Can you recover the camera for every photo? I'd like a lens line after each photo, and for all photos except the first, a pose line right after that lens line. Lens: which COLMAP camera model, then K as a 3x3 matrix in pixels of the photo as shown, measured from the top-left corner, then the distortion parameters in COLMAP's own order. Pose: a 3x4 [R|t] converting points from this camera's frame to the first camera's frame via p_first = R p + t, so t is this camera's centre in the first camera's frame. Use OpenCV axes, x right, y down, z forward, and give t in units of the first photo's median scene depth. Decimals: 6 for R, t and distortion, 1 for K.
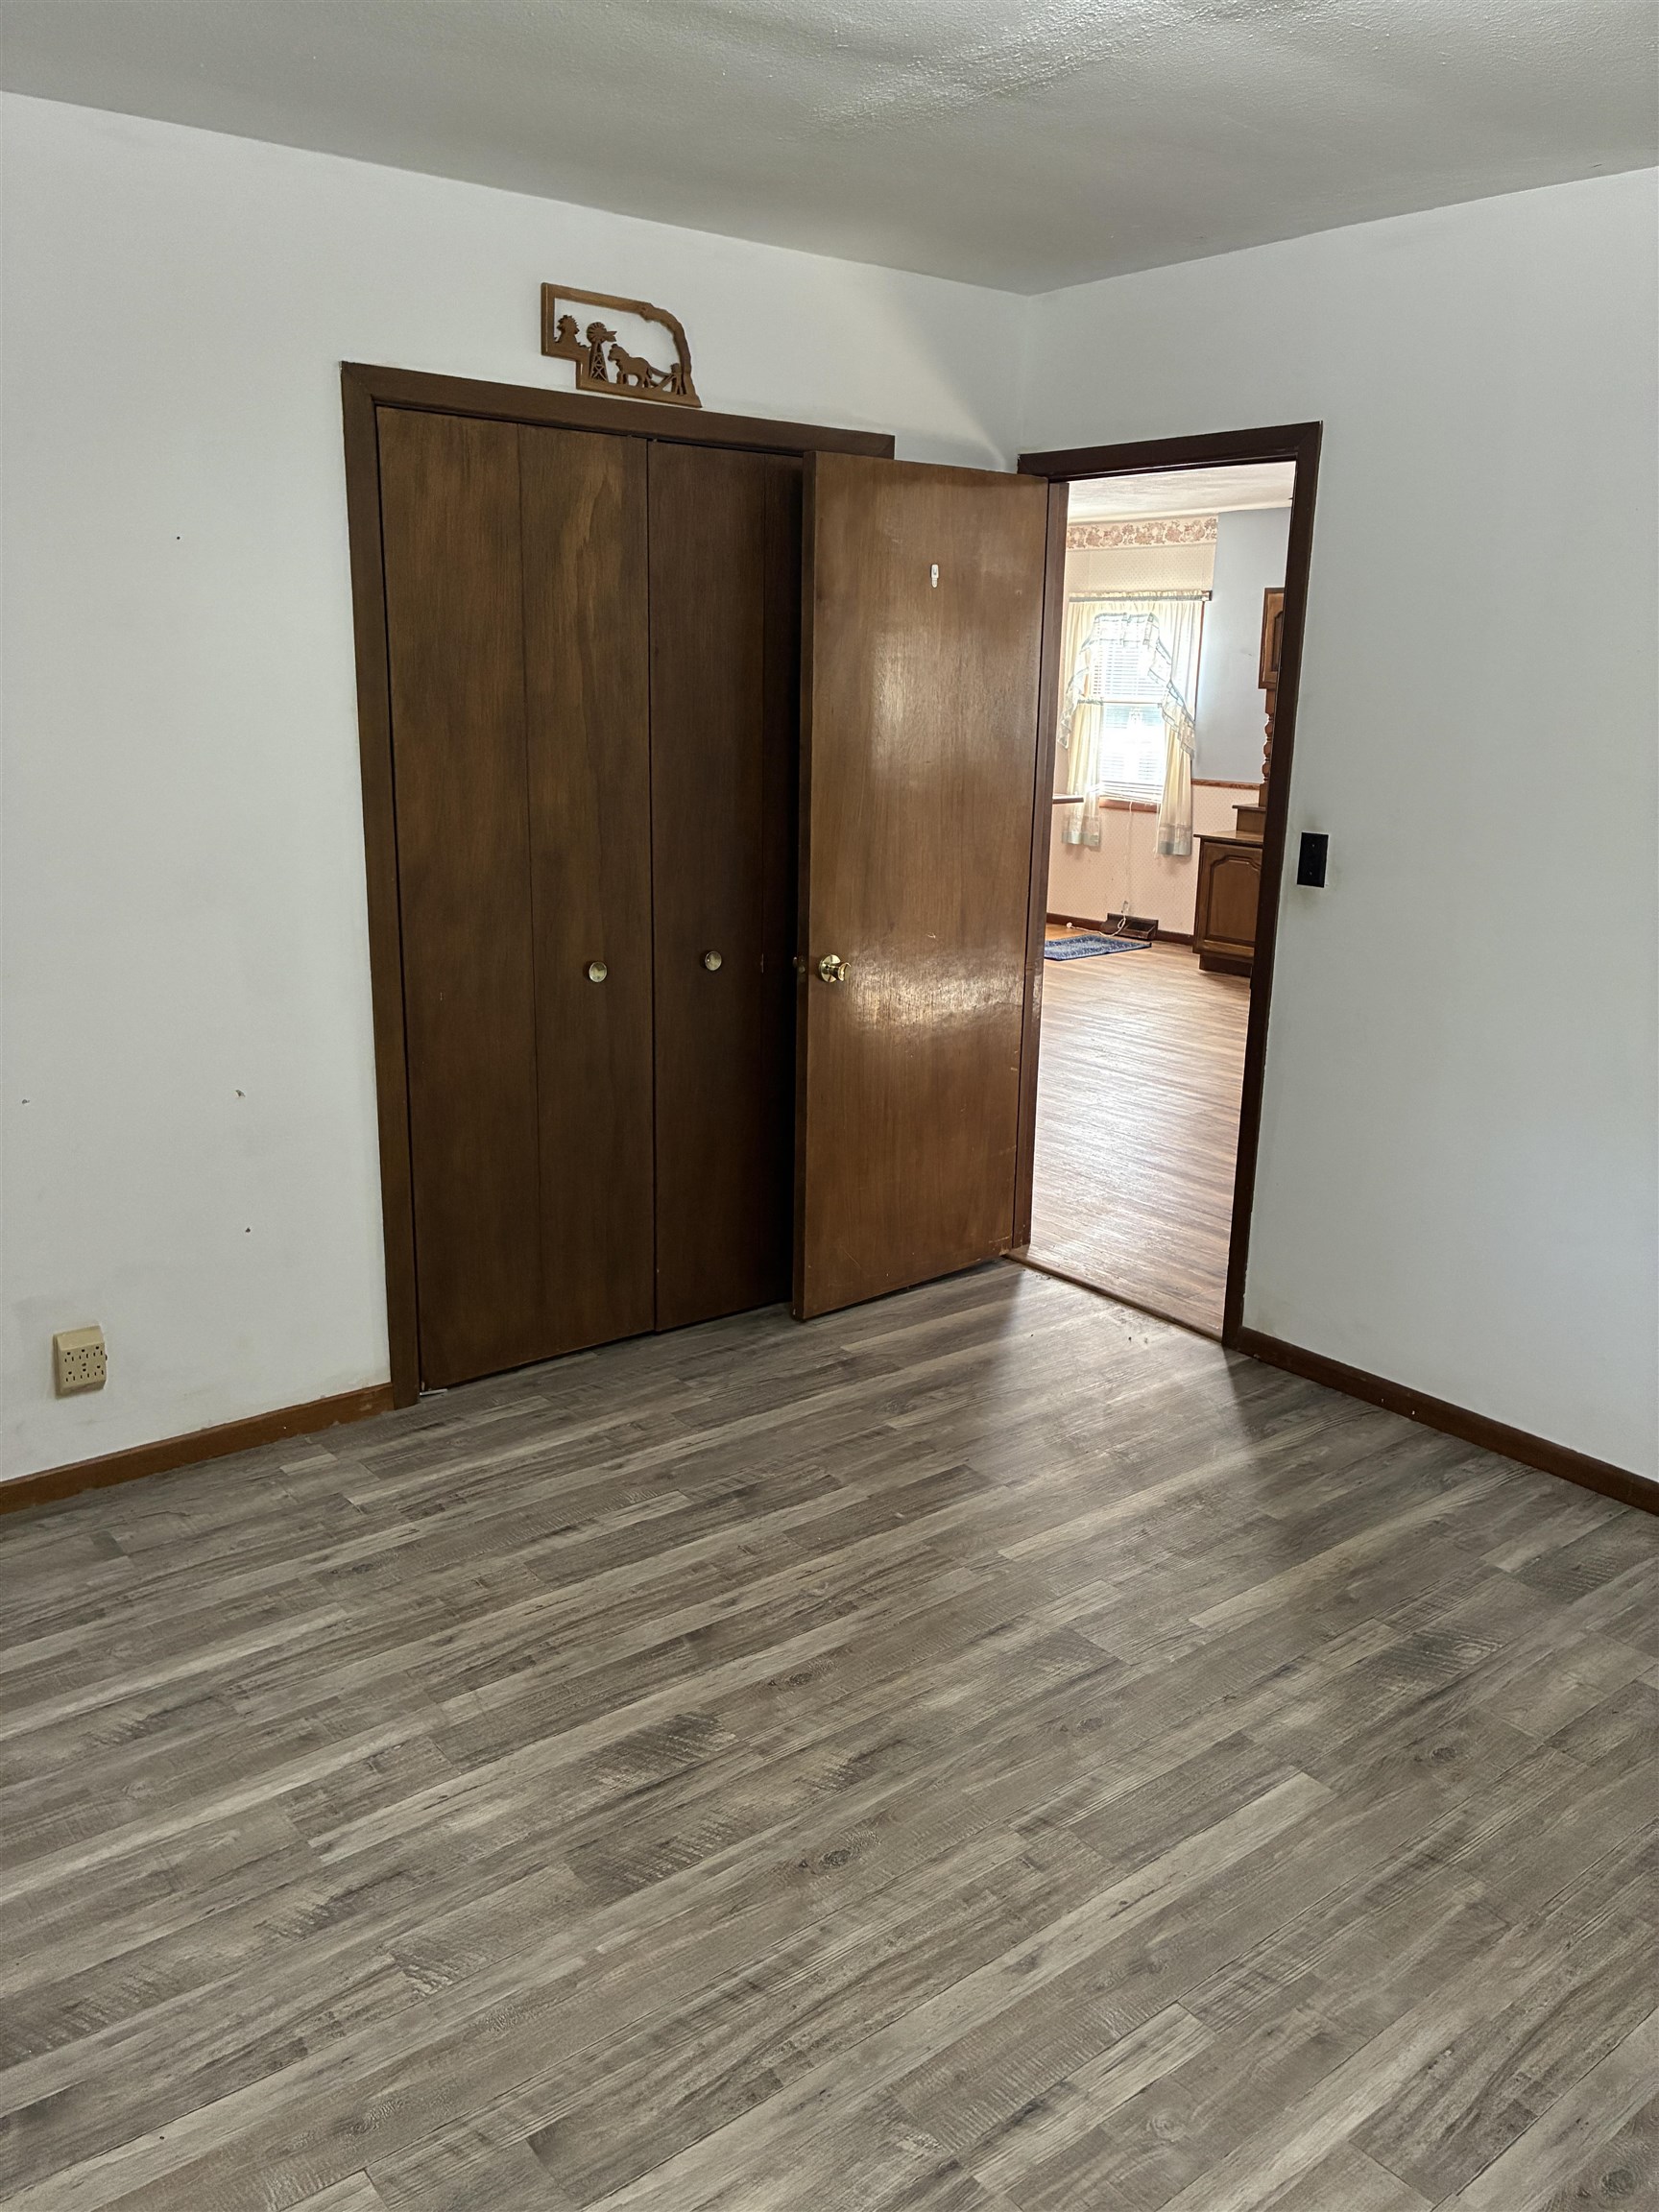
lens RADIAL K [[1671.0, 0, 829.5], [0, 1671.0, 1106.0], [0, 0, 1]] dist [0.037581, -0.034884]
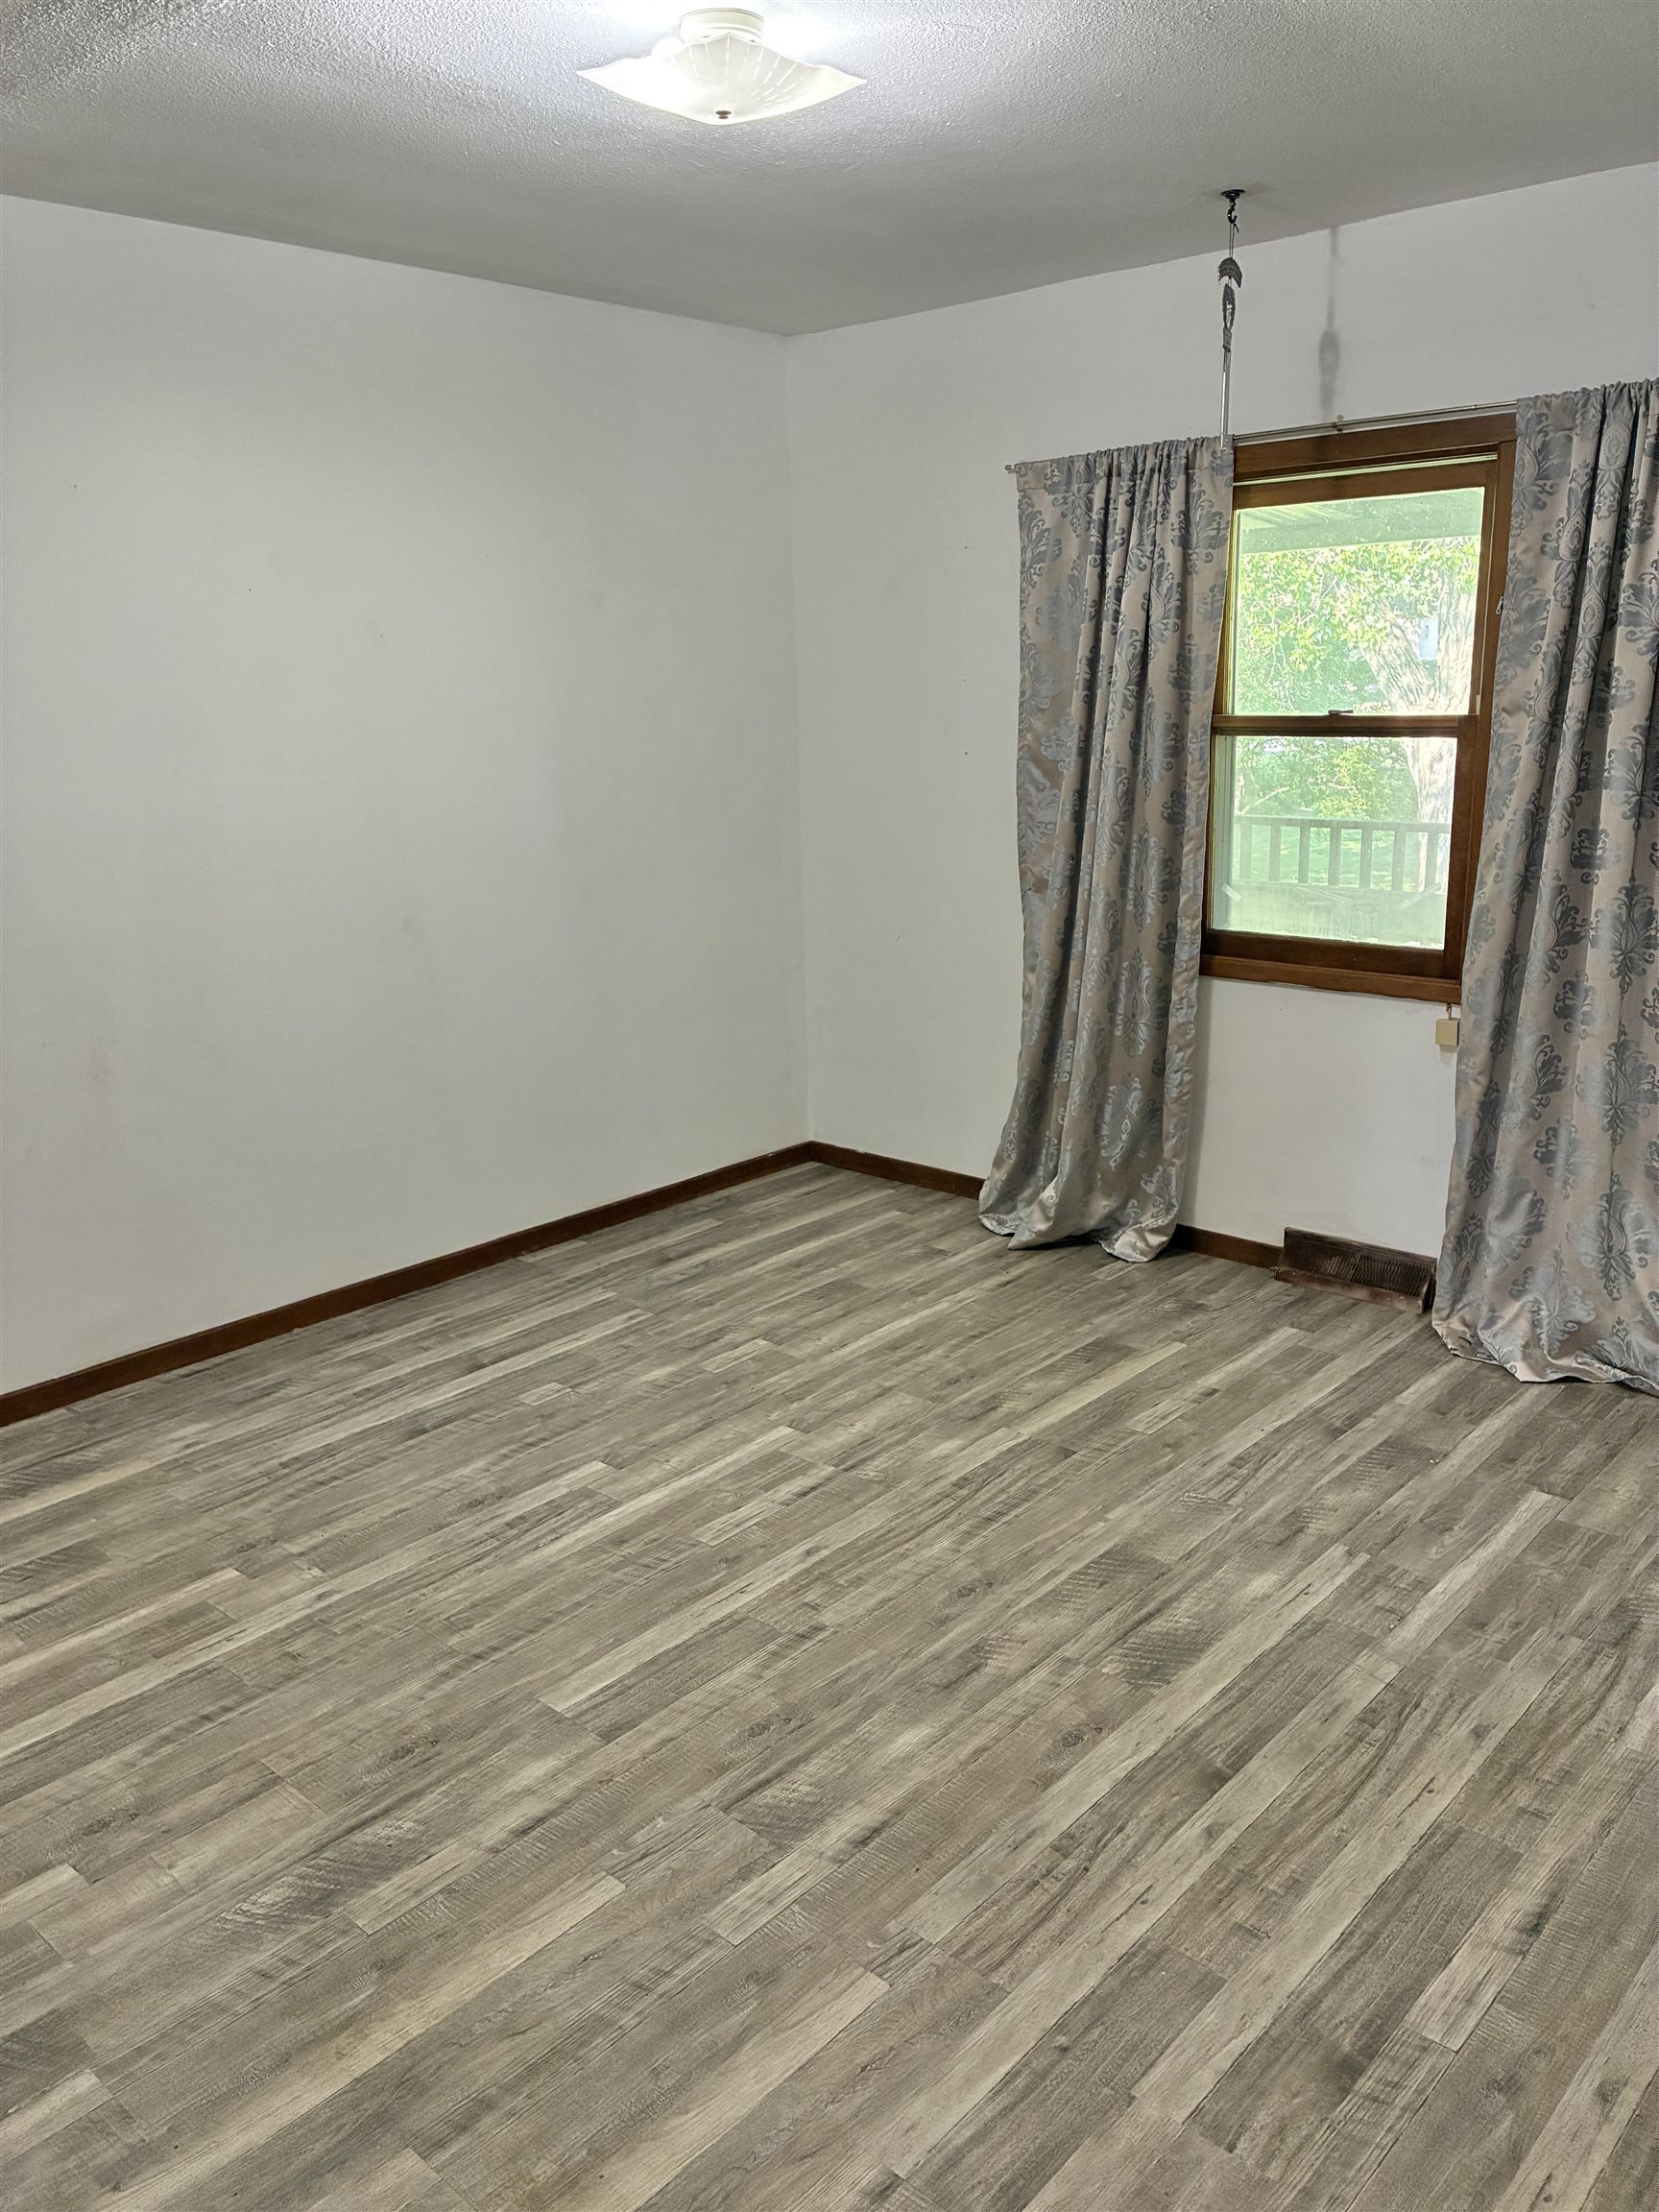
lens RADIAL K [[1671.0, 0, 829.5], [0, 1671.0, 1106.0], [0, 0, 1]] dist [0.037581, -0.034884]
pose [[-0.986747, 0.047195, -0.155251, 0.250373], [-0.033797, 0.876010, 0.481107, -0.416995], [0.158707, 0.479978, -0.862805, 1.676427]]
